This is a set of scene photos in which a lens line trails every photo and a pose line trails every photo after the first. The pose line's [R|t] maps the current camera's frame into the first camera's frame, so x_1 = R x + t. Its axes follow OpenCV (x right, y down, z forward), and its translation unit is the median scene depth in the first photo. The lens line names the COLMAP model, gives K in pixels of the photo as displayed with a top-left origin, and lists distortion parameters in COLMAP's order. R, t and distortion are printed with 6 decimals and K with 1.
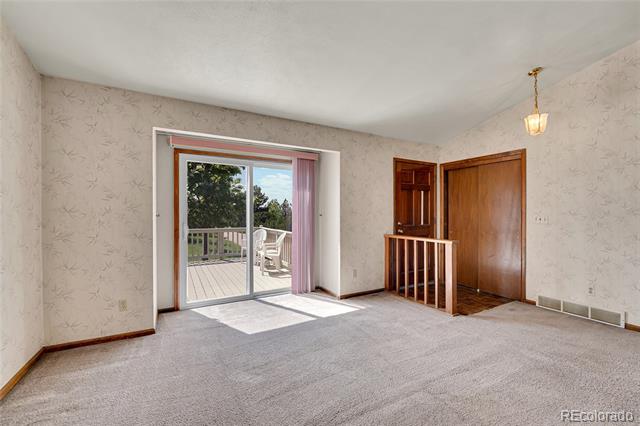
lens RADIAL K [[262.3, 0, 321.6], [0, 262.3, 213.1], [0, 0, 1]] dist [-0.007879, -0.001210]
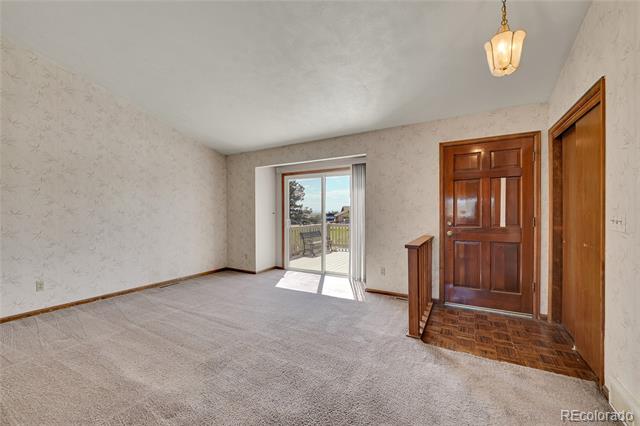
lens RADIAL K [[262.3, 0, 317.1], [0, 262.3, 214.4], [0, 0, 1]] dist [-0.007879, -0.001210]
pose [[0.511981, 0.004632, -0.858984, 0.914598], [0.005928, 0.999943, 0.008926, 0.002197], [0.858976, -0.009662, 0.511924, 0.289459]]
